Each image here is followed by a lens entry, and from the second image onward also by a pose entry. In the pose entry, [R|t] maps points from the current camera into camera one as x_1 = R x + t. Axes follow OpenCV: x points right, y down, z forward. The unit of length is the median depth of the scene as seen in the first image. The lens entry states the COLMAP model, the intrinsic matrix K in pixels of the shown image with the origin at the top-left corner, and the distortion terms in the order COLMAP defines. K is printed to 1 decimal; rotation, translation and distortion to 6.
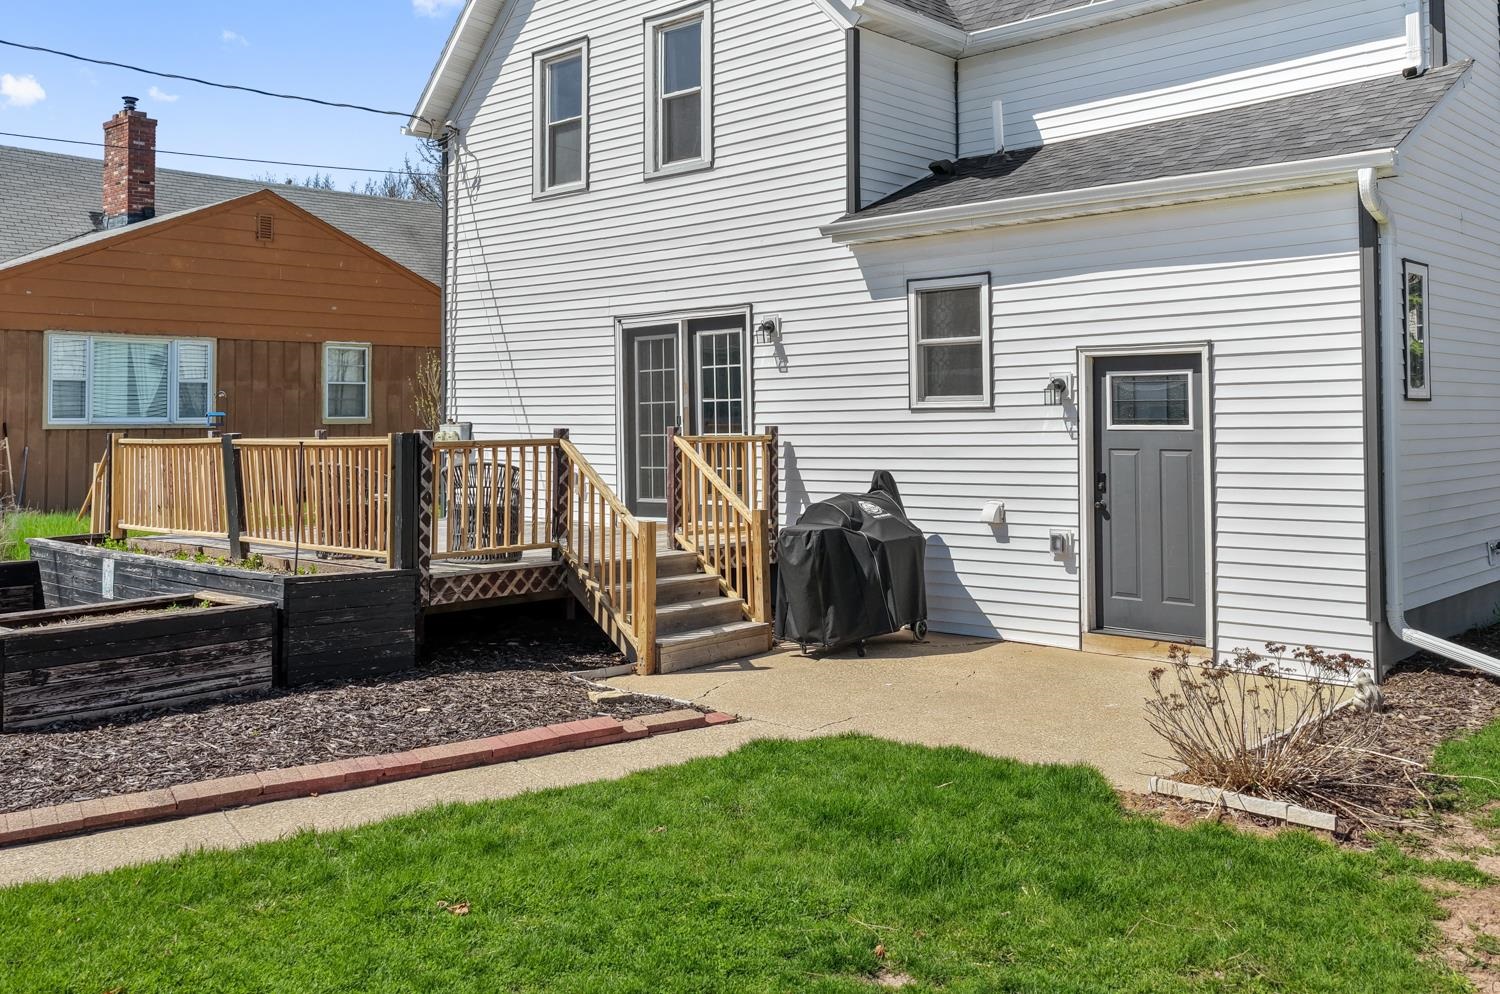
lens RADIAL K [[1334.7, 0, 764.4], [0, 1334.7, 349.3], [0, 0, 1]] dist [0.011413, -0.013993]
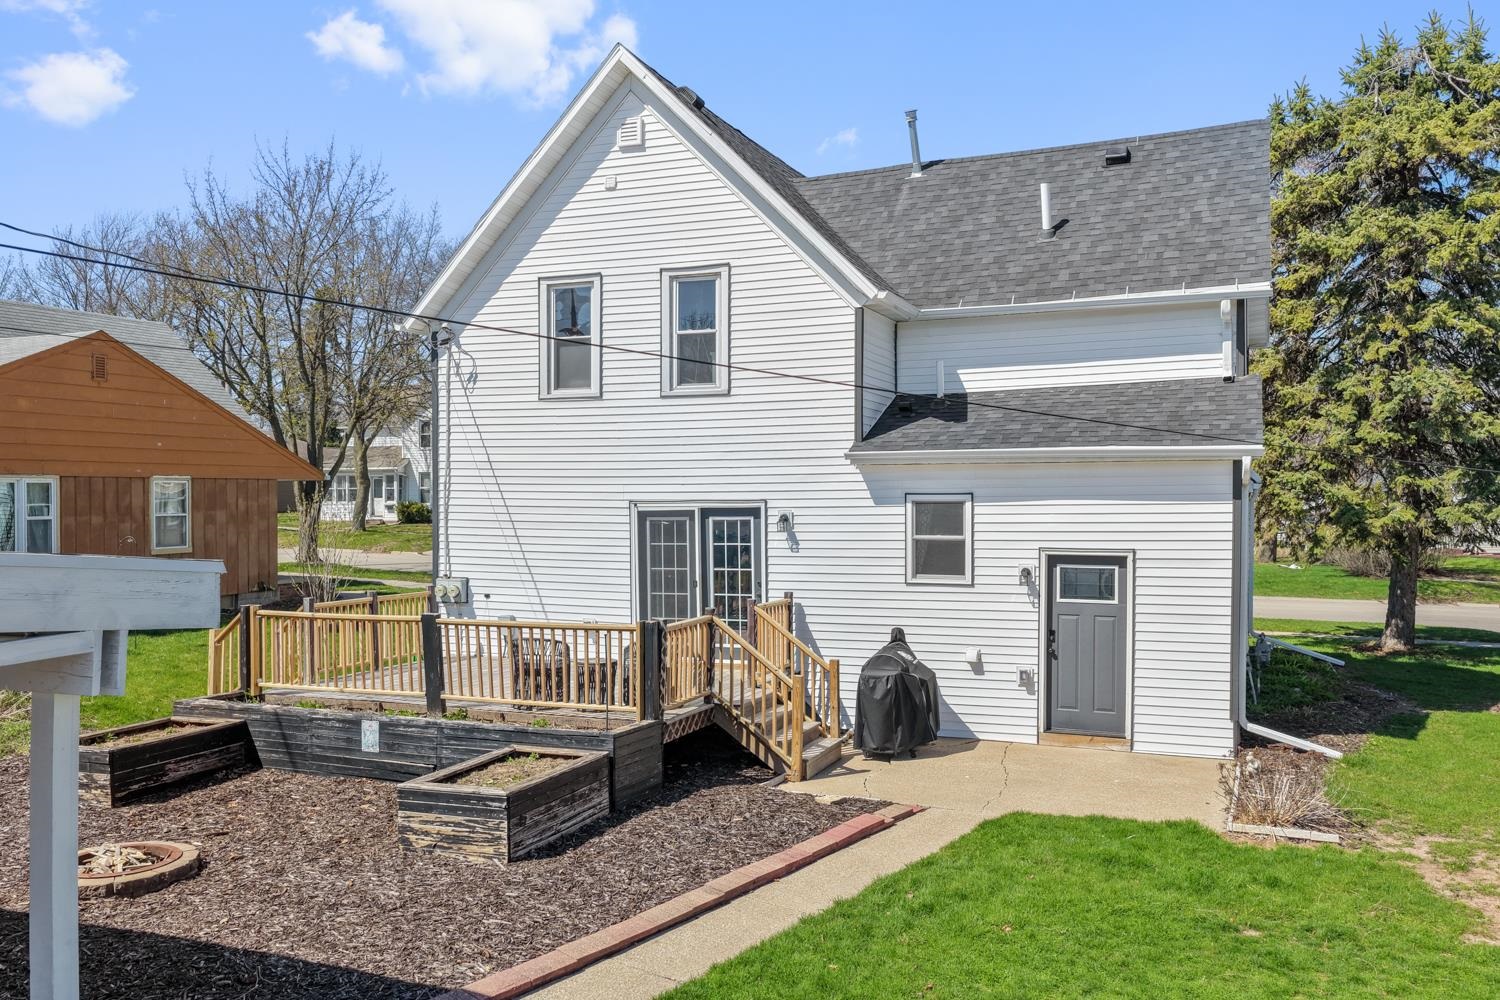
lens RADIAL K [[1250.6, 0, 753.8], [0, 1250.6, 503.2], [0, 0, 1]] dist [-0.007654, 0.017437]
pose [[0.935472, 0.004216, 0.353376, -0.480013], [-0.024828, 0.998242, 0.053816, -0.101186], [-0.352528, -0.059117, 0.933932, -0.180836]]
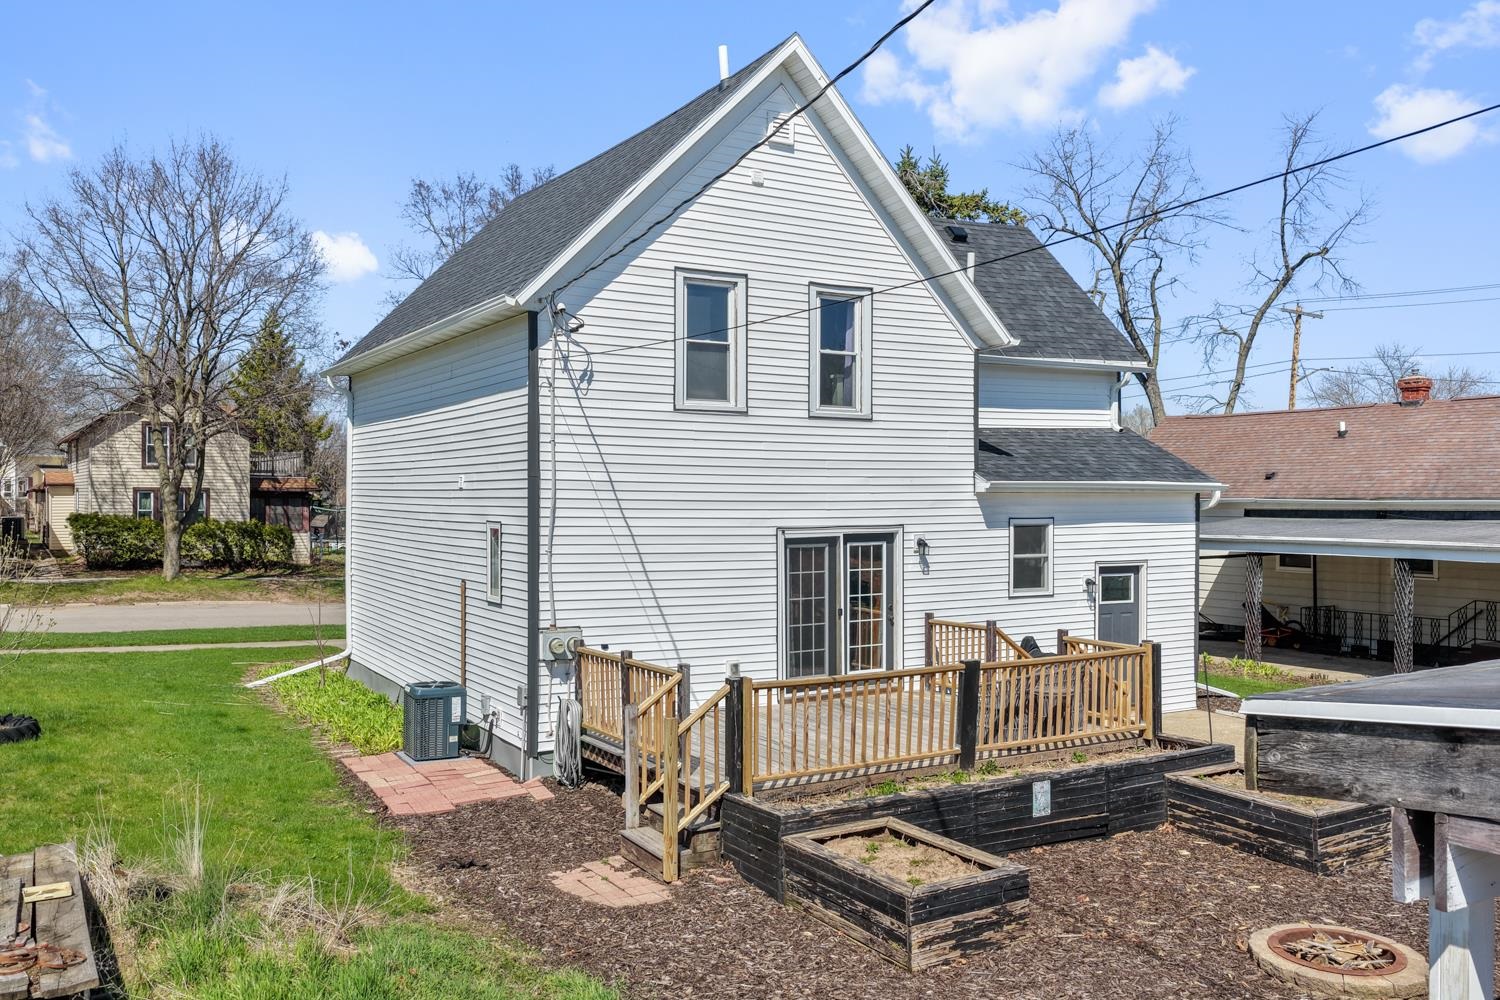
lens RADIAL K [[1250.6, 0, 761.3], [0, 1250.6, 509.4], [0, 0, 1]] dist [-0.007654, 0.017437]
pose [[0.284266, -0.001097, 0.958745, -1.330024], [-0.056668, 0.998232, 0.017944, -0.067132], [-0.957069, -0.059431, 0.283702, 0.793753]]
